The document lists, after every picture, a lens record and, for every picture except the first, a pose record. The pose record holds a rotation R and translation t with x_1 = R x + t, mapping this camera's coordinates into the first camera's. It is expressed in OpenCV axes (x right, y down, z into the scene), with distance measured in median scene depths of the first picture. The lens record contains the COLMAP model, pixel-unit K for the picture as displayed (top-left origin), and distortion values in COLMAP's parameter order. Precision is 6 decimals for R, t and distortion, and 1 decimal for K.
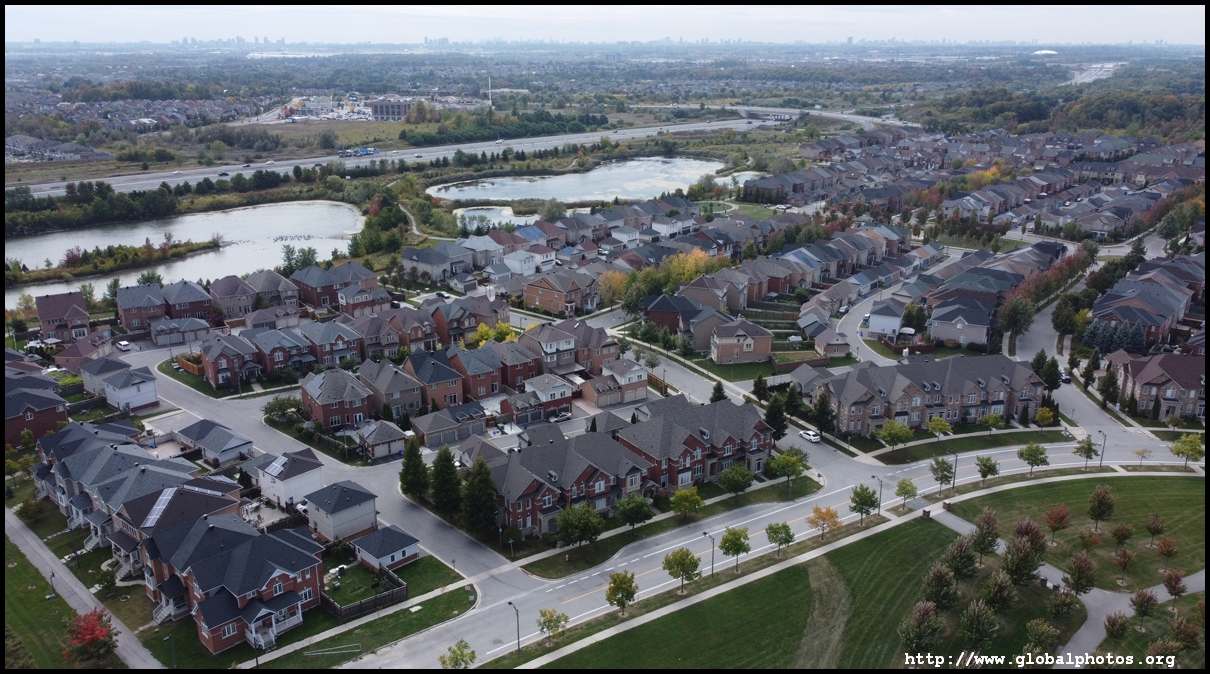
lens RADIAL K [[926.7, 0, 603.4], [0, 926.7, 337.4], [0, 0, 1]] dist [-0.010113, 0.003354]
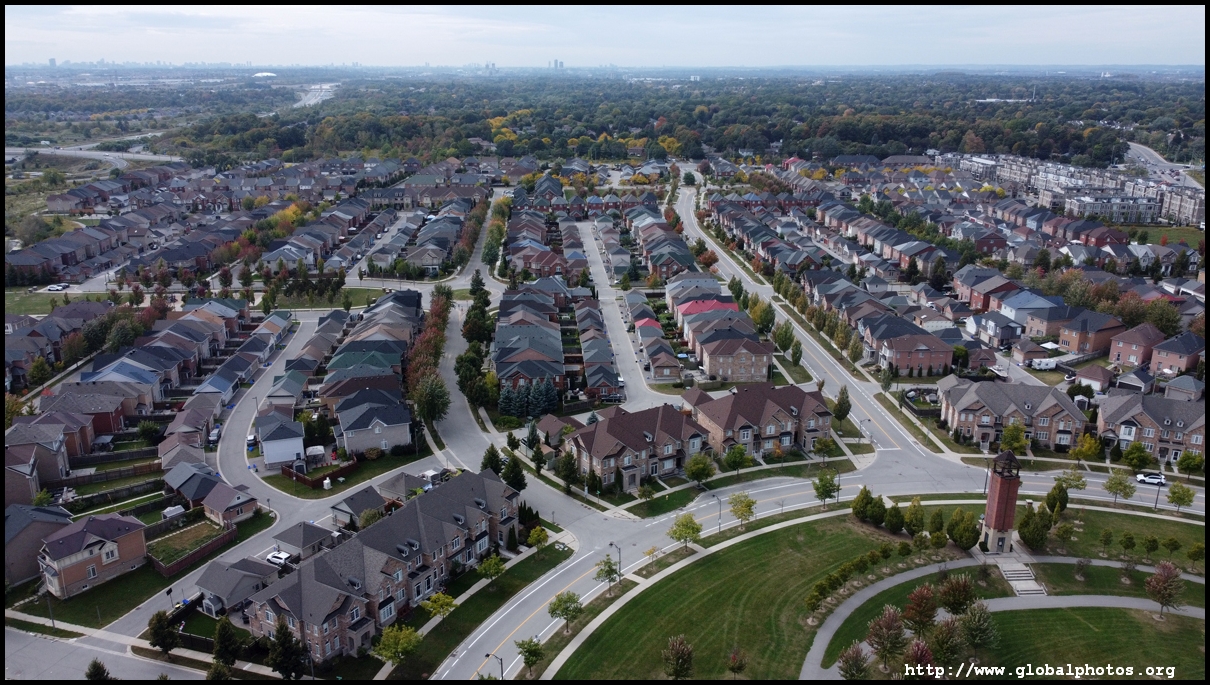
lens RADIAL K [[903.4, 0, 606.0], [0, 903.4, 345.6], [0, 0, 1]] dist [-0.001809, 0.001131]
pose [[0.711817, -0.204826, 0.671835, 0.003550], [0.209731, 0.974878, 0.075004, -0.044341], [-0.670320, 0.087516, 0.736893, 0.117442]]
